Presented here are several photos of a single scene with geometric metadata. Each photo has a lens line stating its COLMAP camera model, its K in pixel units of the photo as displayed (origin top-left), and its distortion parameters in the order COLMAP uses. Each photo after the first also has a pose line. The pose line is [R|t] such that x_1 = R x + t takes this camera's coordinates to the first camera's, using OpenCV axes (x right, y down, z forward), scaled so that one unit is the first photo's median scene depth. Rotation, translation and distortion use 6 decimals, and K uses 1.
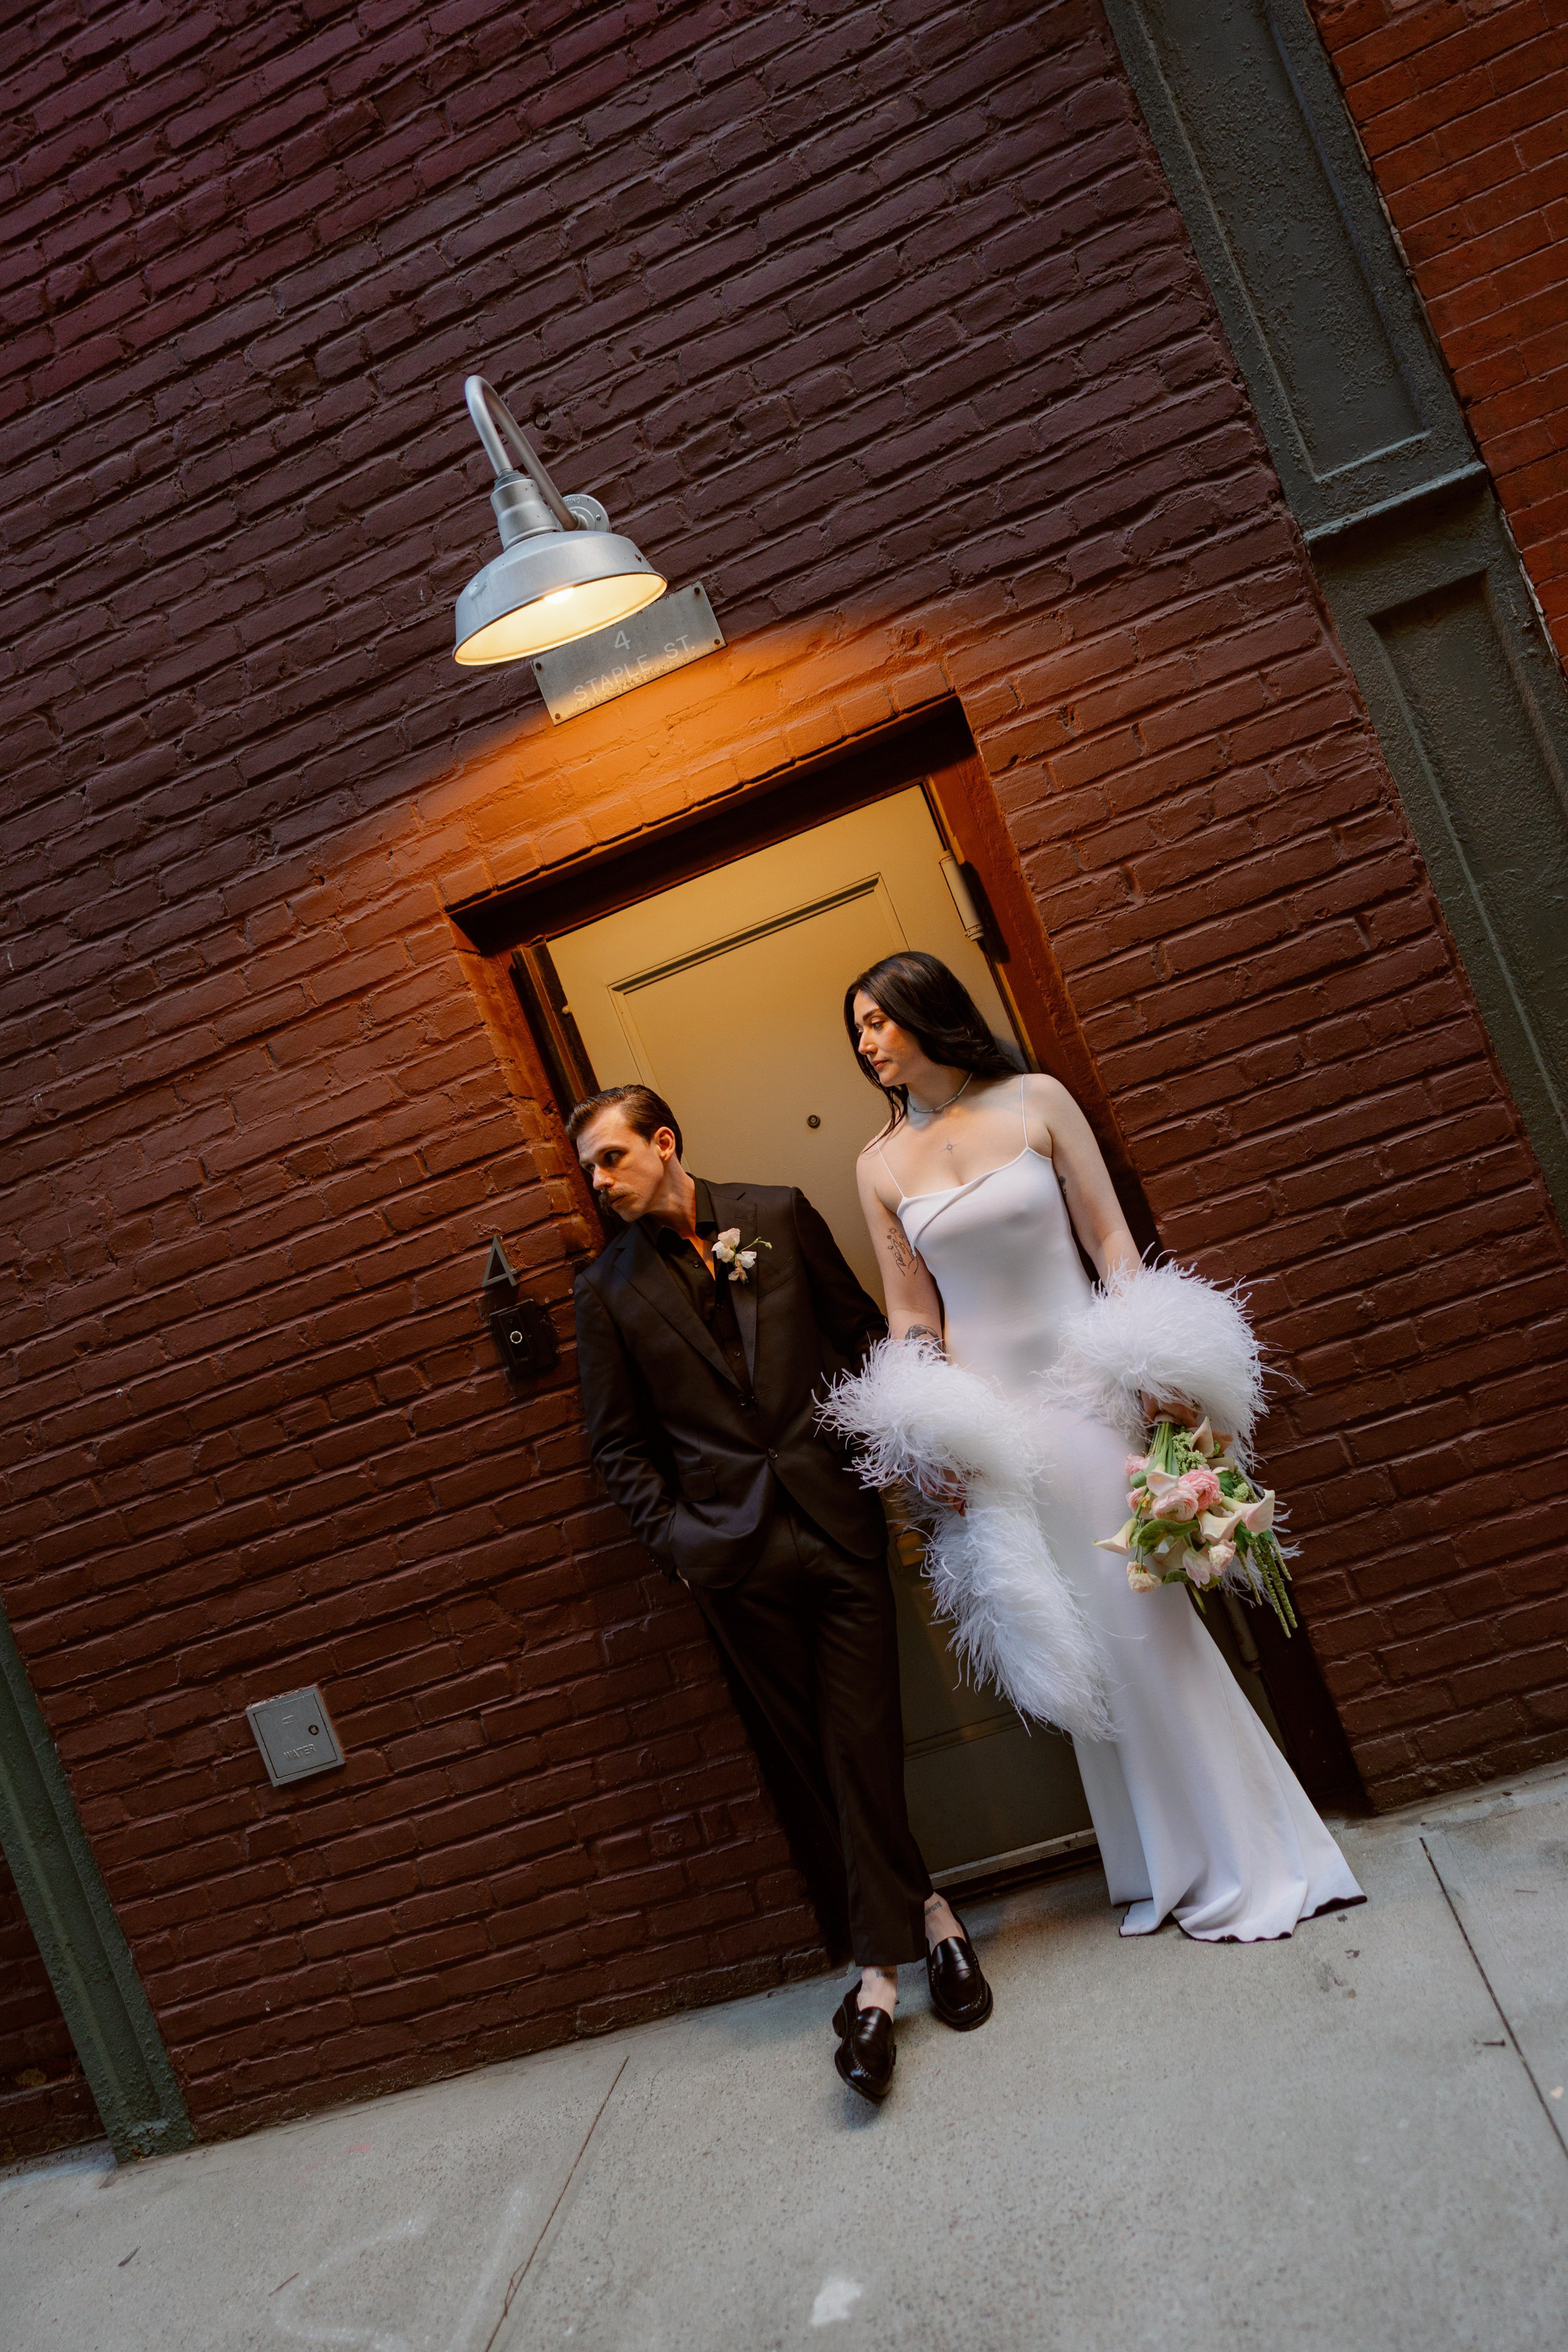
lens RADIAL K [[1555.6, 0, 790.4], [0, 1555.6, 1187.1], [0, 0, 1]] dist [-0.002196, 0.002221]
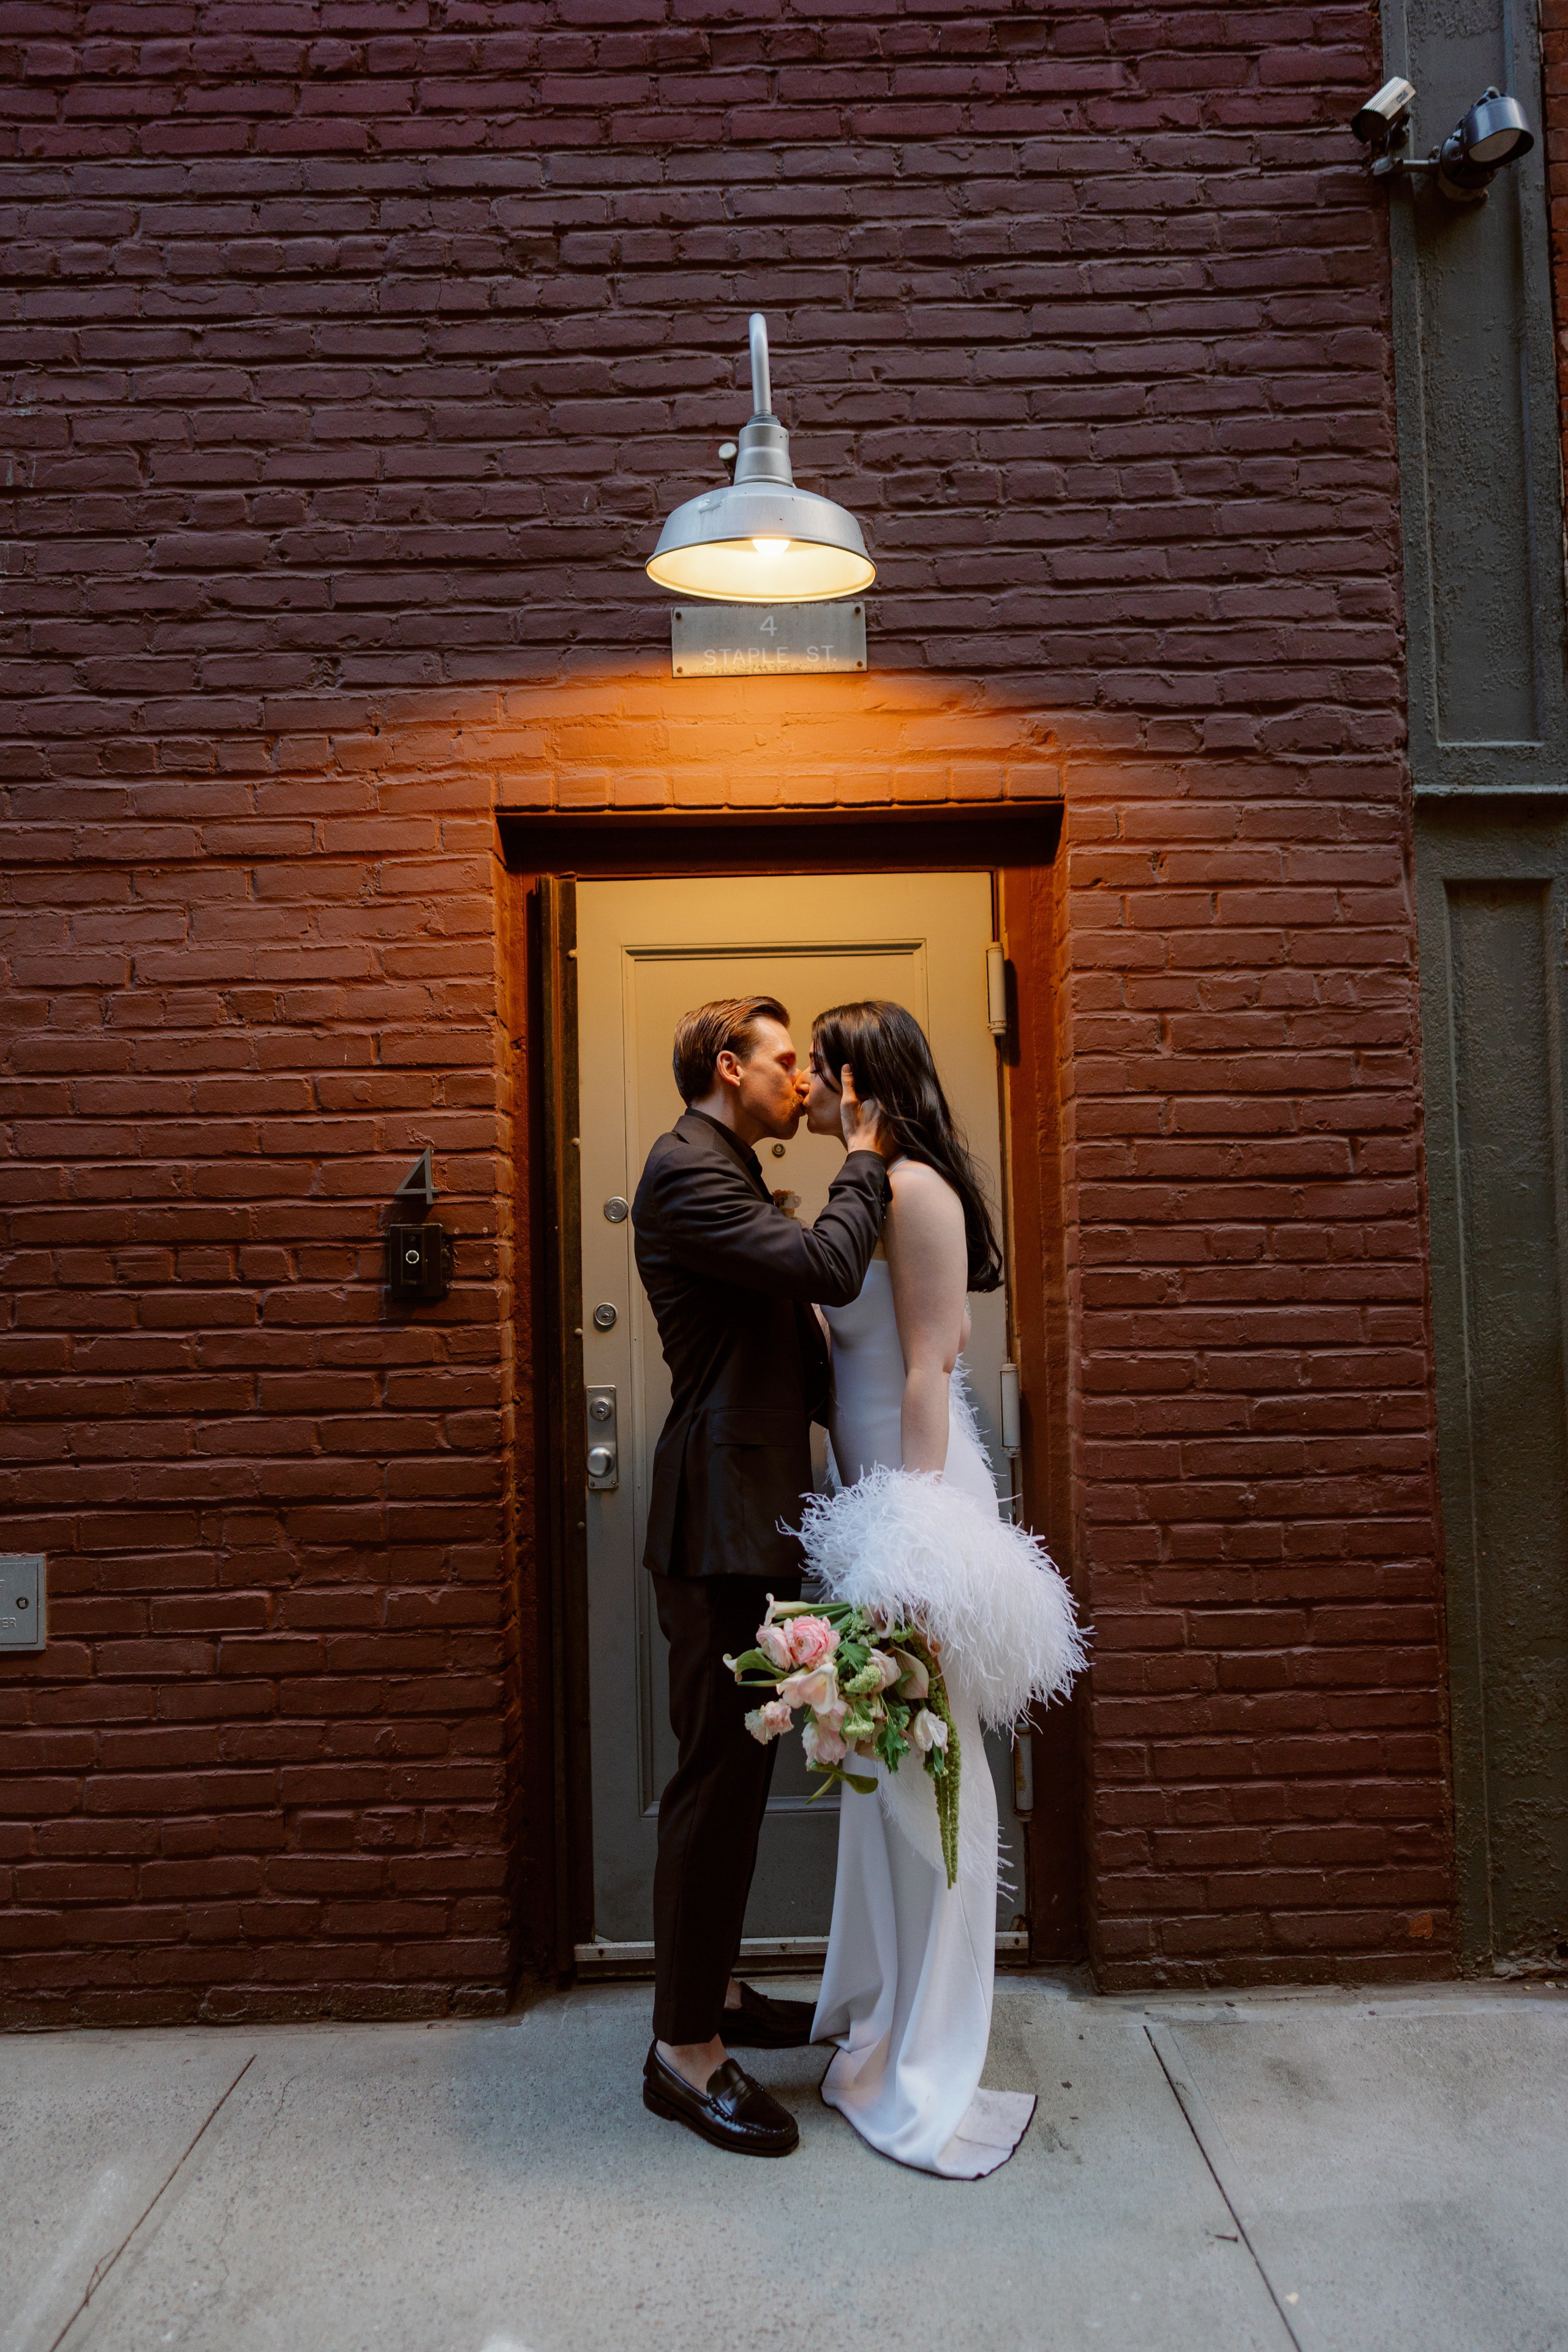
lens RADIAL K [[1555.6, 0, 780.7], [0, 1555.6, 1197.0], [0, 0, 1]] dist [-0.002196, 0.002221]
pose [[0.925736, 0.338139, 0.169335, -0.148111], [-0.324931, 0.940298, -0.101286, 0.089159], [-0.193474, 0.038741, 0.980340, 0.044383]]
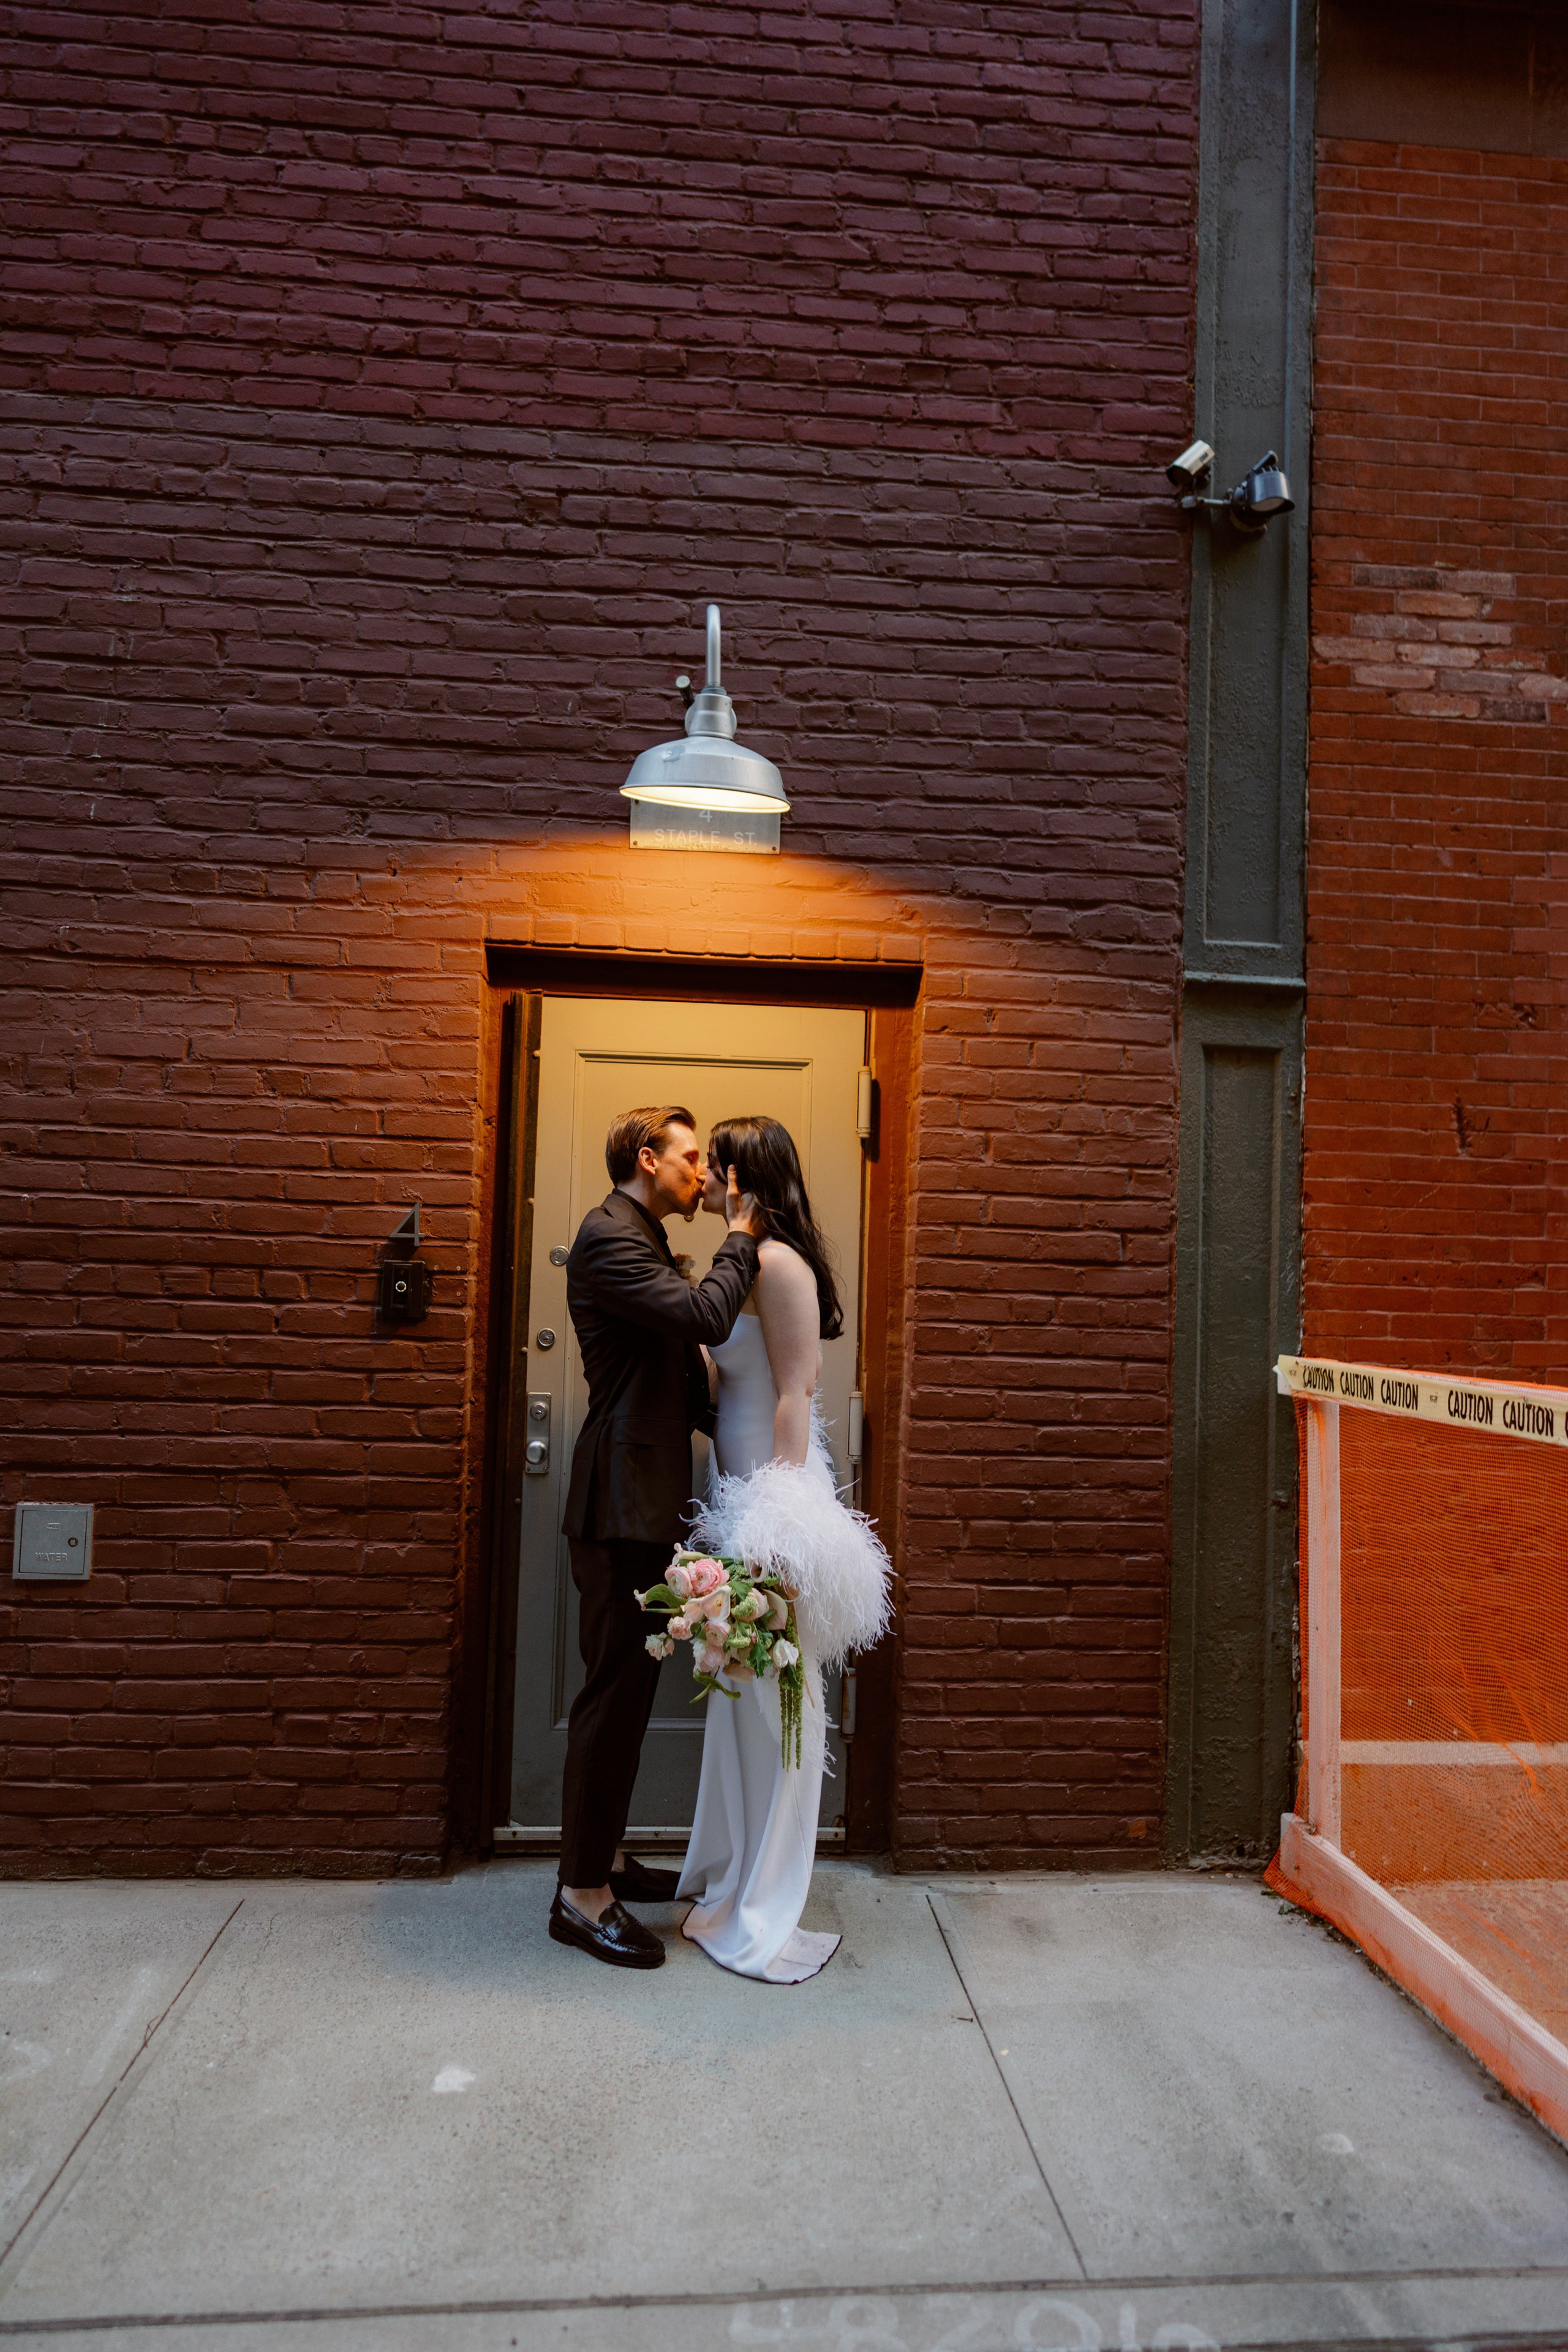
lens RADIAL K [[1555.6, 0, 778.3], [0, 1555.6, 1183.1], [0, 0, 1]] dist [-0.002196, 0.002221]
pose [[0.889388, 0.393203, 0.233195, -0.238331], [-0.371596, 0.918931, -0.132222, 0.077093], [-0.266281, 0.030943, 0.963399, -0.245654]]
